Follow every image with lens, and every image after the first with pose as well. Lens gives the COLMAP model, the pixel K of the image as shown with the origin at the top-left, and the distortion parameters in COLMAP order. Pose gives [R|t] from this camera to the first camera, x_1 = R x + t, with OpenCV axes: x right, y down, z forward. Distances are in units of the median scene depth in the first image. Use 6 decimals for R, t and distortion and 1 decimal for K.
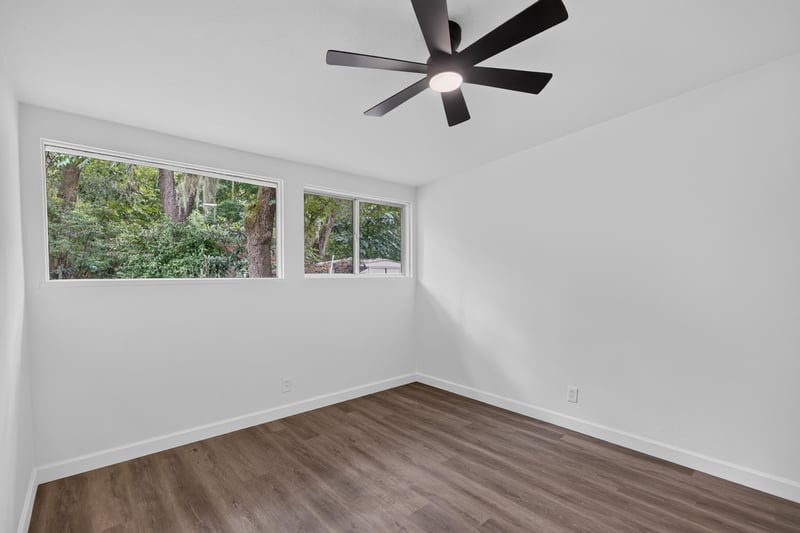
lens RADIAL K [[360.7, 0, 406.2], [0, 360.7, 275.8], [0, 0, 1]] dist [-0.009451, 0.000565]
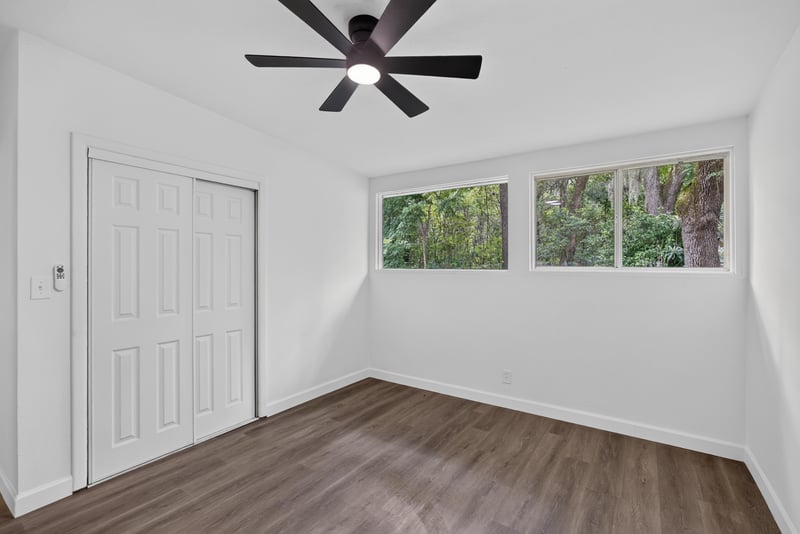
lens RADIAL K [[360.7, 0, 404.5], [0, 360.7, 265.6], [0, 0, 1]] dist [-0.009451, 0.000565]
pose [[0.247780, 0.005818, -0.968799, 0.564179], [-0.014158, 0.999897, 0.002383, -0.005739], [0.968713, 0.013126, 0.247837, 0.461155]]
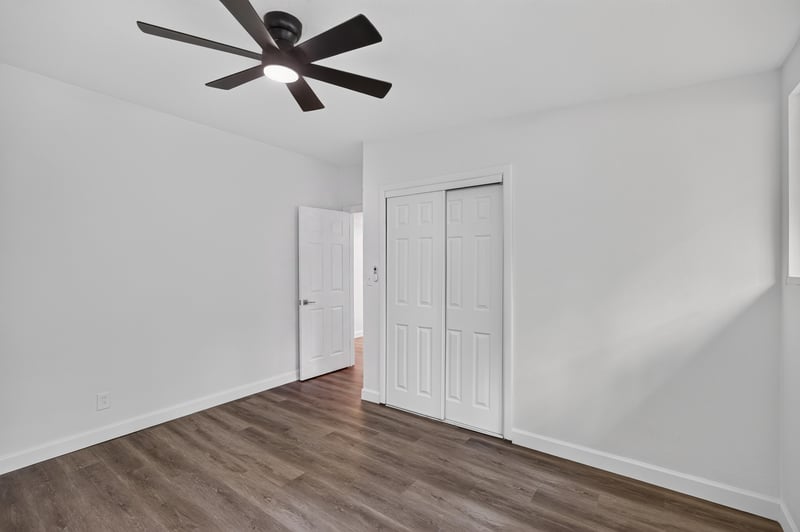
lens RADIAL K [[360.7, 0, 400.0], [0, 360.7, 266.2], [0, 0, 1]] dist [-0.009451, 0.000565]
pose [[-0.976788, 0.006605, -0.214107, 0.002386], [0.001816, 0.999744, 0.022554, -0.019232], [0.214201, 0.021642, -0.976550, 1.061298]]
